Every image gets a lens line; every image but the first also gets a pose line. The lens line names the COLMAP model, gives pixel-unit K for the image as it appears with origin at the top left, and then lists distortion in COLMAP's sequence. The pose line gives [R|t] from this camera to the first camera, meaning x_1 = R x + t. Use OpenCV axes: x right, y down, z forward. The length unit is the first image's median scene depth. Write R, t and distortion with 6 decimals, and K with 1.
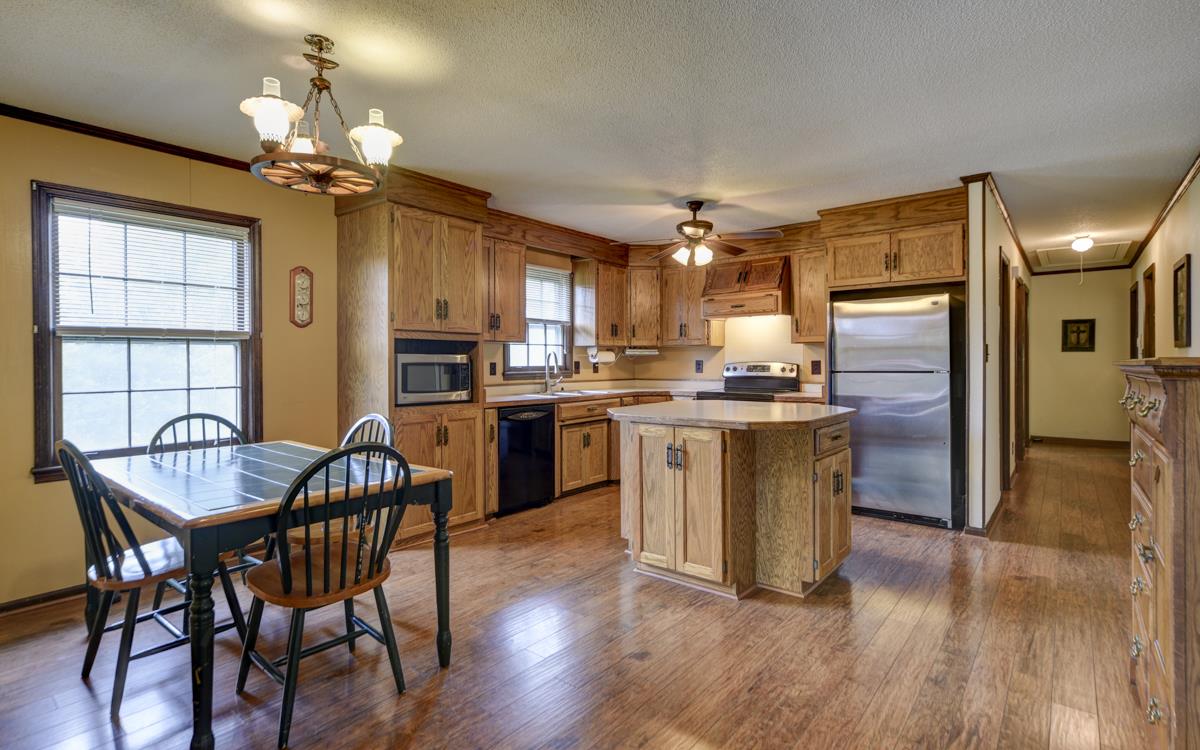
lens RADIAL K [[583.0, 0, 590.9], [0, 583.0, 362.0], [0, 0, 1]] dist [-0.003098, 0.000653]
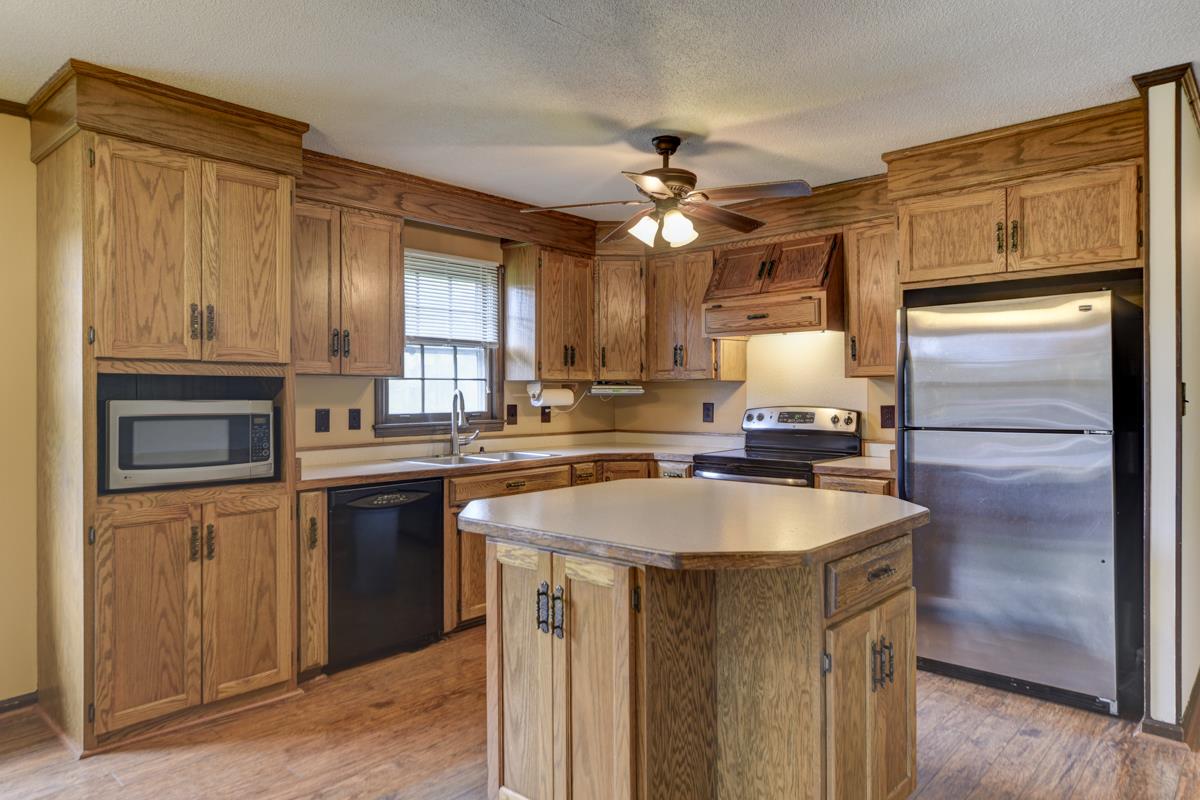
lens RADIAL K [[757.7, 0, 604.1], [0, 757.7, 392.1], [0, 0, 1]] dist [0.004223, 0.001943]
pose [[0.999150, 0.000436, -0.041226, 0.154960], [-0.000526, 0.999998, -0.002170, -0.018367], [0.041225, 0.002190, 0.999148, 0.246541]]
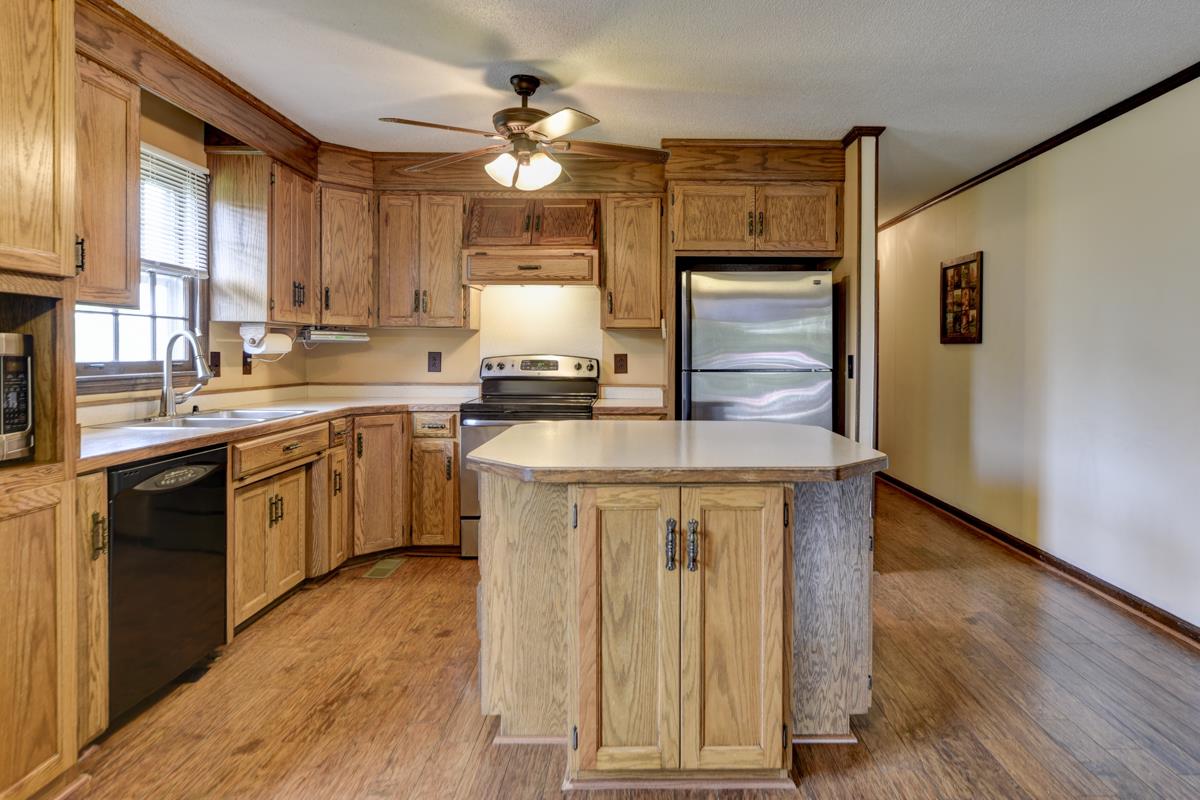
lens RADIAL K [[724.0, 0, 653.3], [0, 724.0, 361.5], [0, 0, 1]] dist [-0.004658, 0.005344]
pose [[0.756815, -0.000268, 0.653630, -0.204300], [-0.007383, 0.999933, 0.008959, -0.001618], [-0.653588, -0.011606, 0.756762, 0.390002]]
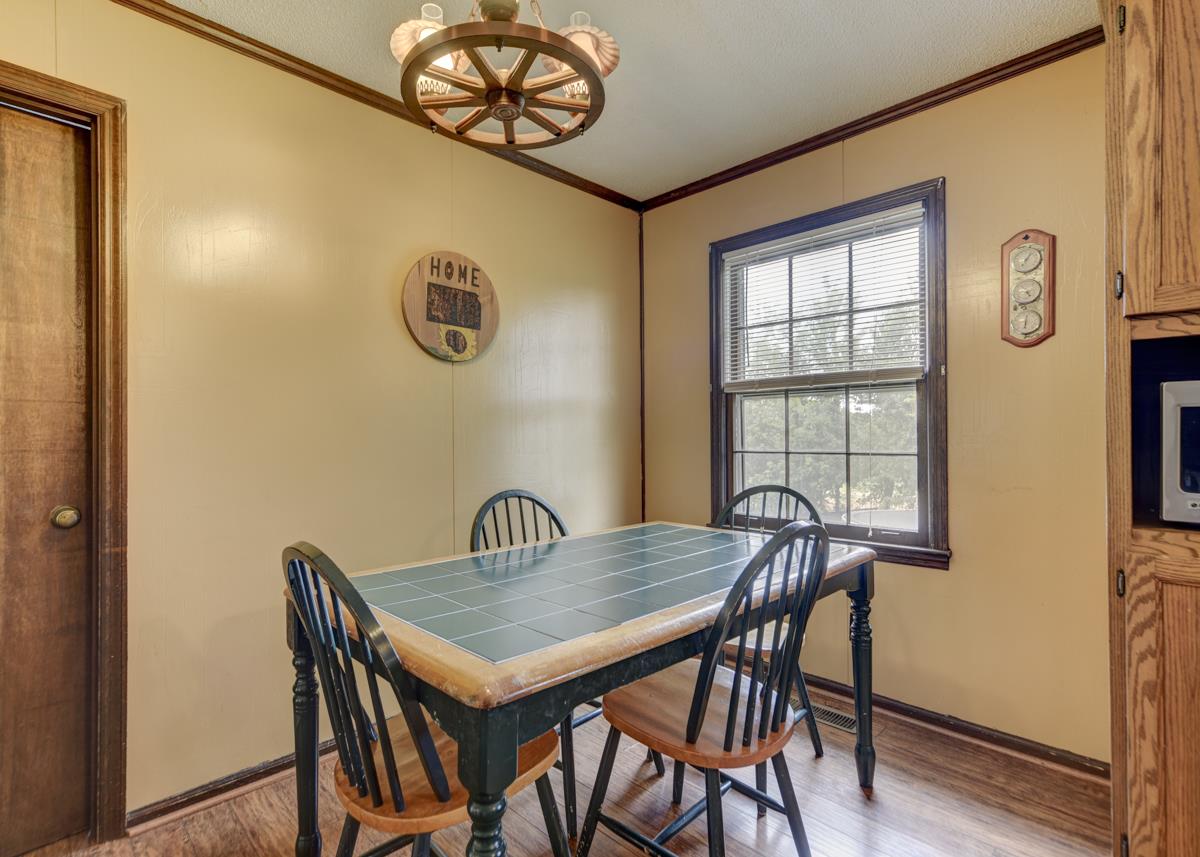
lens RADIAL K [[583.6, 0, 593.8], [0, 583.6, 432.9], [0, 0, 1]] dist [0.004846, 0.000629]
pose [[-0.099310, 0.002158, -0.995054, 0.058830], [0.004410, 0.999989, 0.001729, 0.013534], [0.995047, -0.004217, -0.099318, 0.594621]]
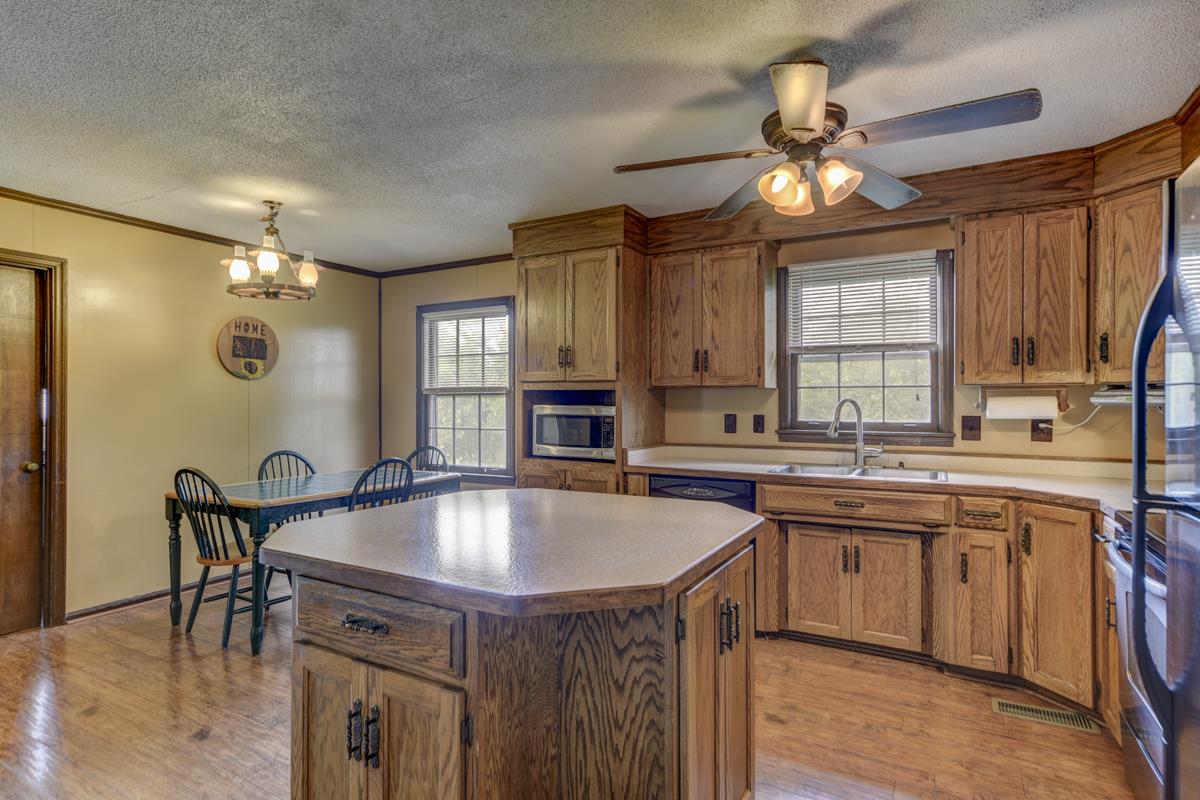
lens RADIAL K [[617.4, 0, 592.2], [0, 617.4, 399.3], [0, 0, 1]] dist [0.003944, 0.003793]
pose [[0.170697, 0.003172, -0.985319, 0.646678], [-0.000831, 0.999995, 0.003075, -0.024129], [0.985323, 0.000294, 0.170699, 0.799429]]
